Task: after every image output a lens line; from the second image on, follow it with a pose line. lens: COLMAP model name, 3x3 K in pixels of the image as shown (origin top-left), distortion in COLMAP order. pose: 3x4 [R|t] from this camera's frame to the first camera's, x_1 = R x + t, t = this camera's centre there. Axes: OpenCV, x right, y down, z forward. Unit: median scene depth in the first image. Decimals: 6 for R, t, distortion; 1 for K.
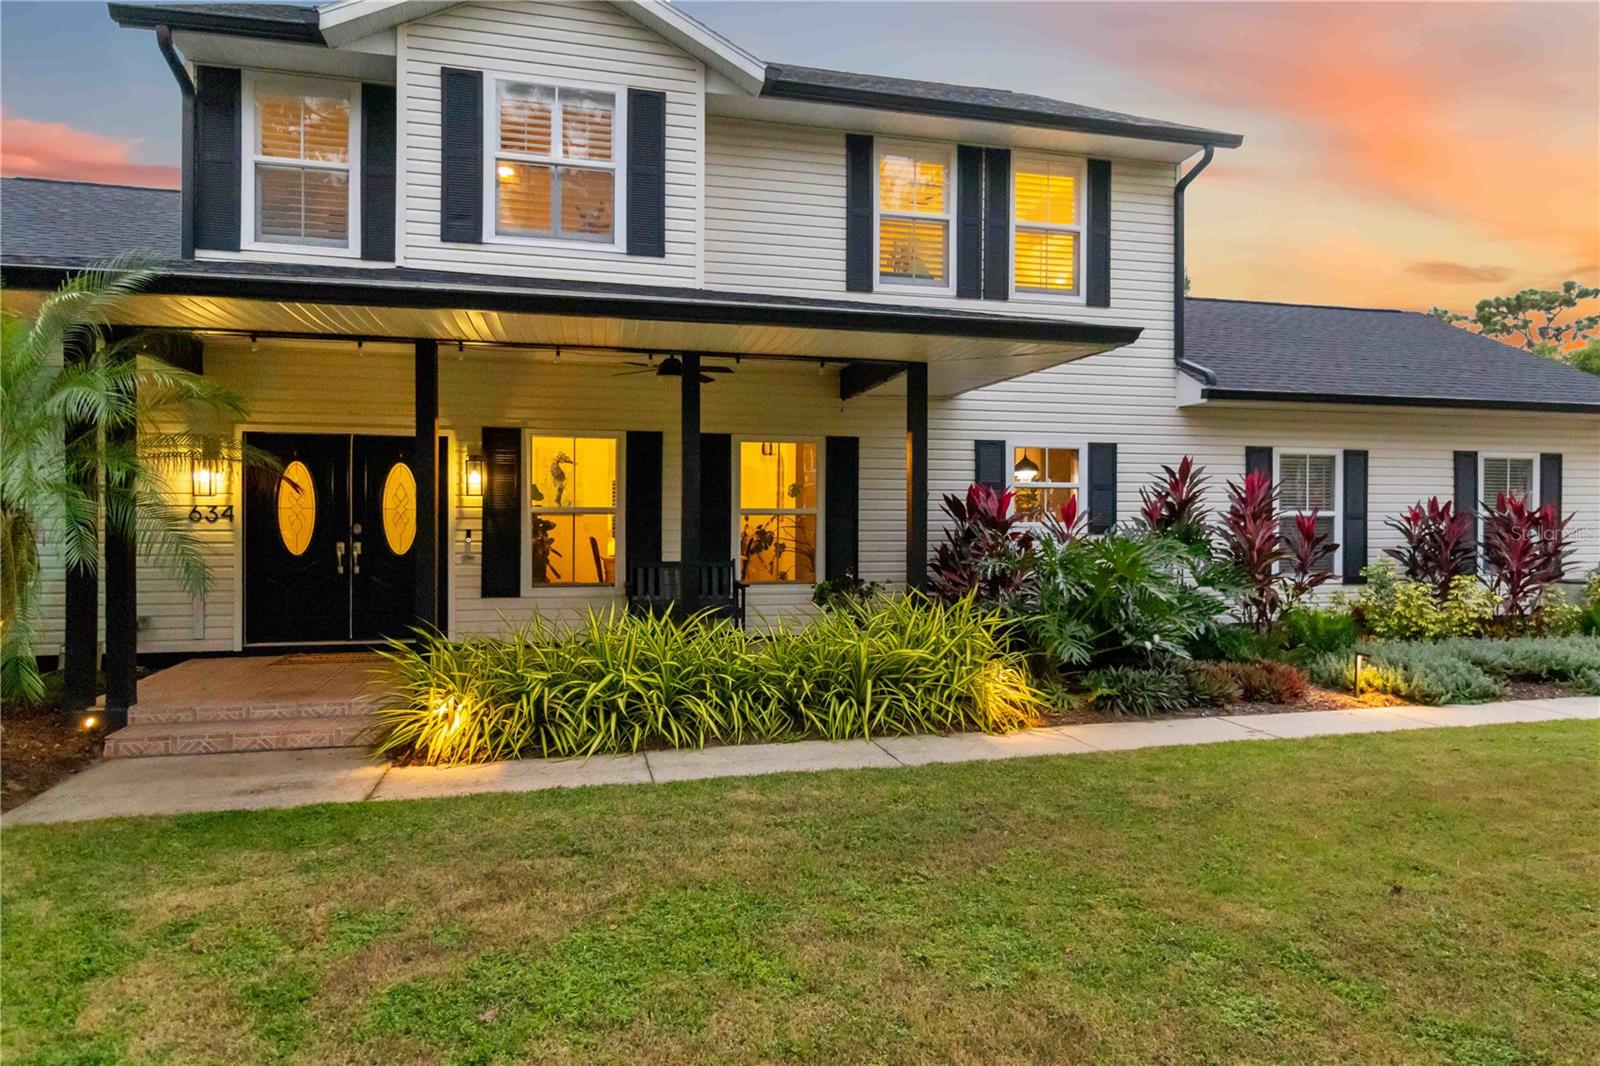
lens RADIAL K [[983.1, 0, 800.0], [0, 983.1, 533.0], [0, 0, 1]] dist [-0.000679, 0.000410]
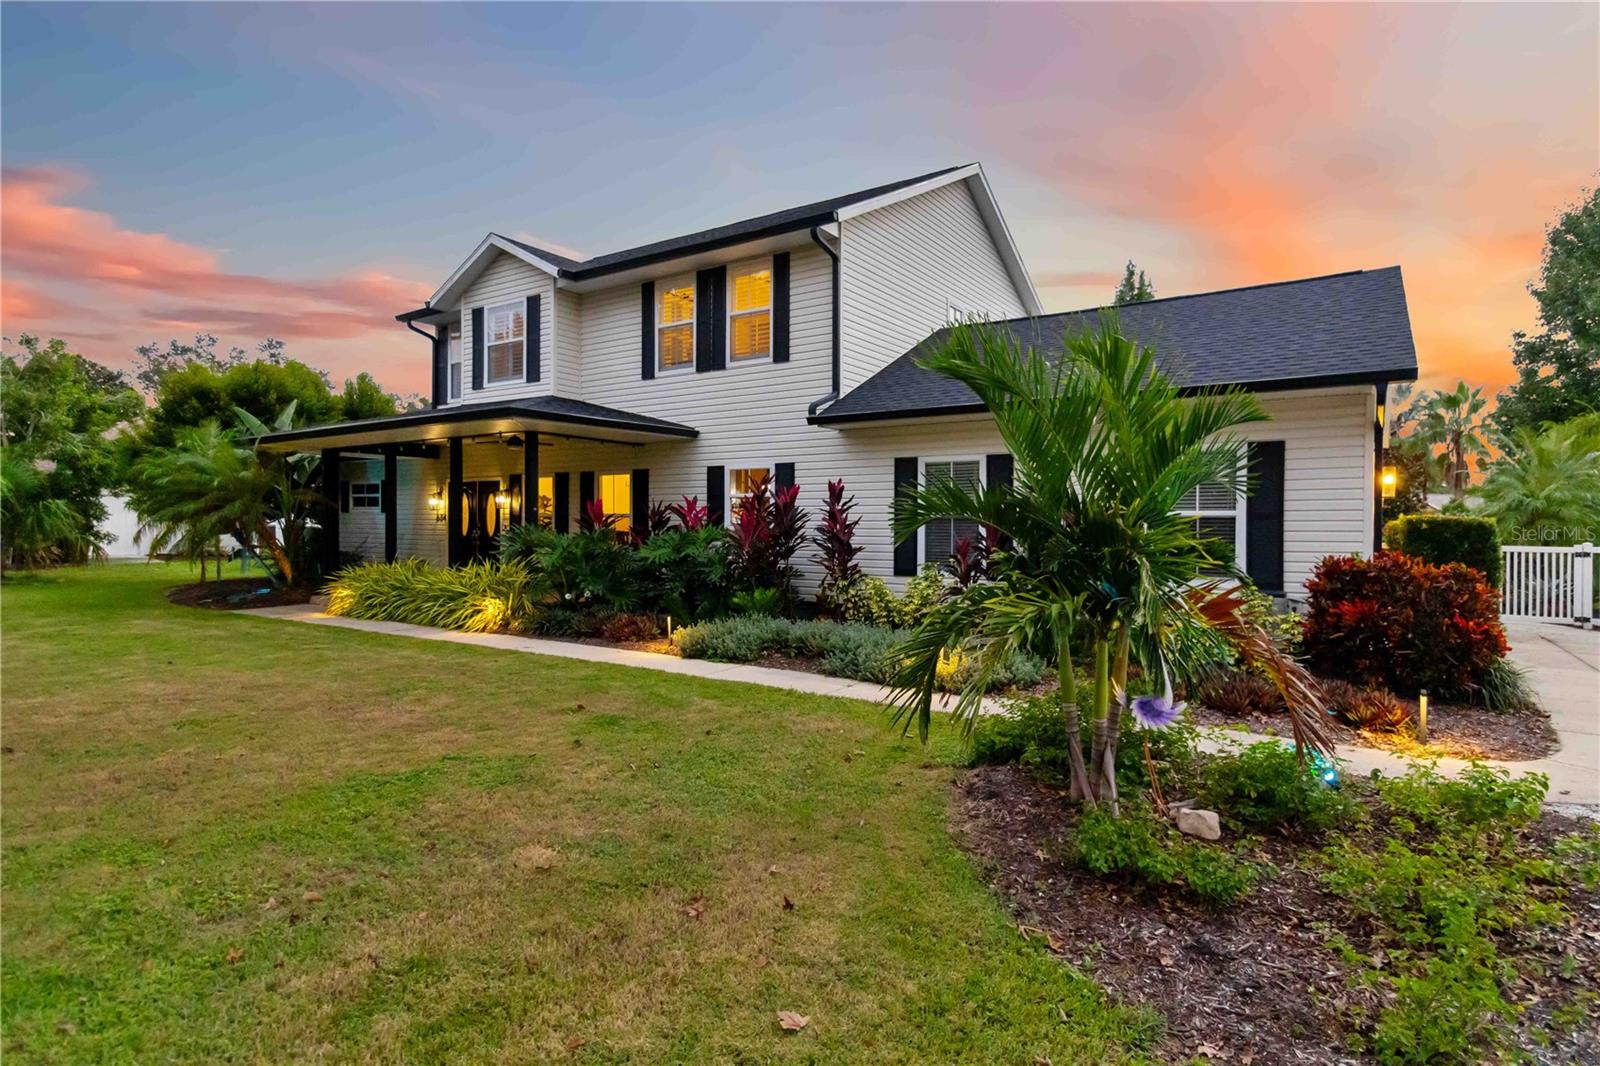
lens RADIAL K [[809.6, 0, 809.5], [0, 809.6, 528.2], [0, 0, 1]] dist [0.002392, -0.002035]
pose [[0.678633, 0.006443, -0.734449, 1.358826], [-0.010889, 0.999940, -0.001290, -0.001568], [0.734397, 0.008873, 0.678662, 0.325635]]
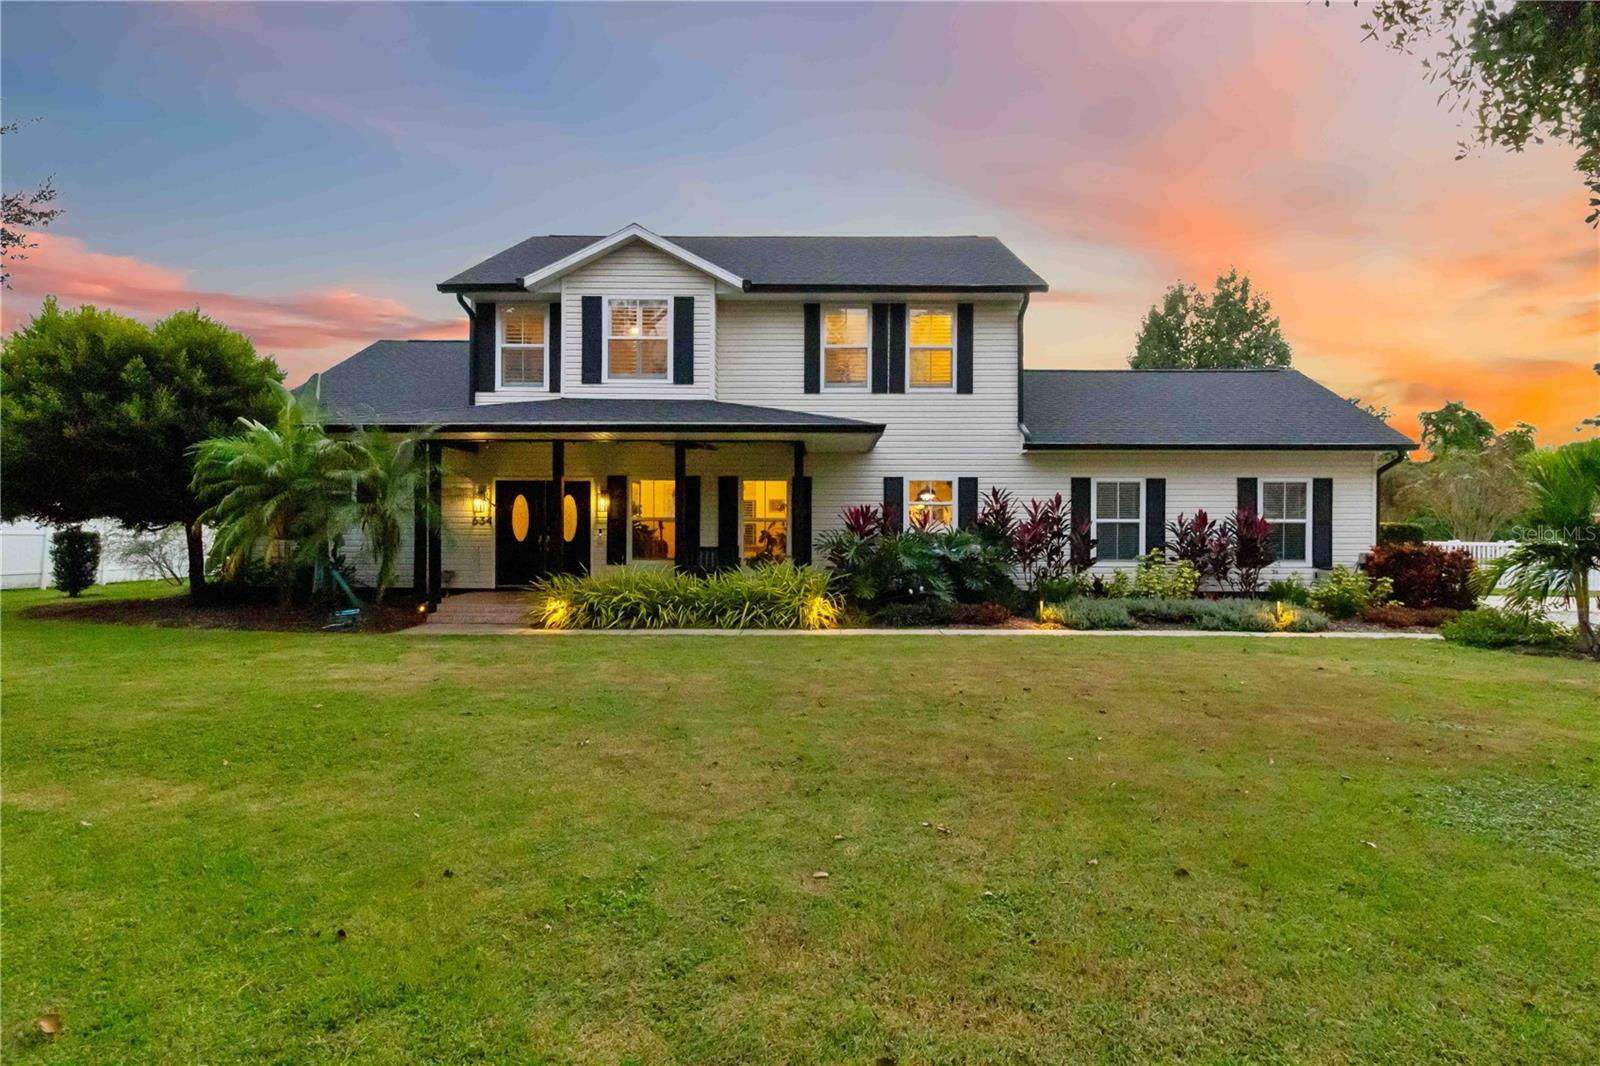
lens RADIAL K [[882.3, 0, 802.7], [0, 882.3, 539.4], [0, 0, 1]] dist [-0.002080, -0.000194]
pose [[0.963920, 0.005222, -0.266141, 0.513537], [-0.005243, 0.999986, 0.000630, 0.013867], [0.266141, 0.000788, 0.963934, -0.568785]]
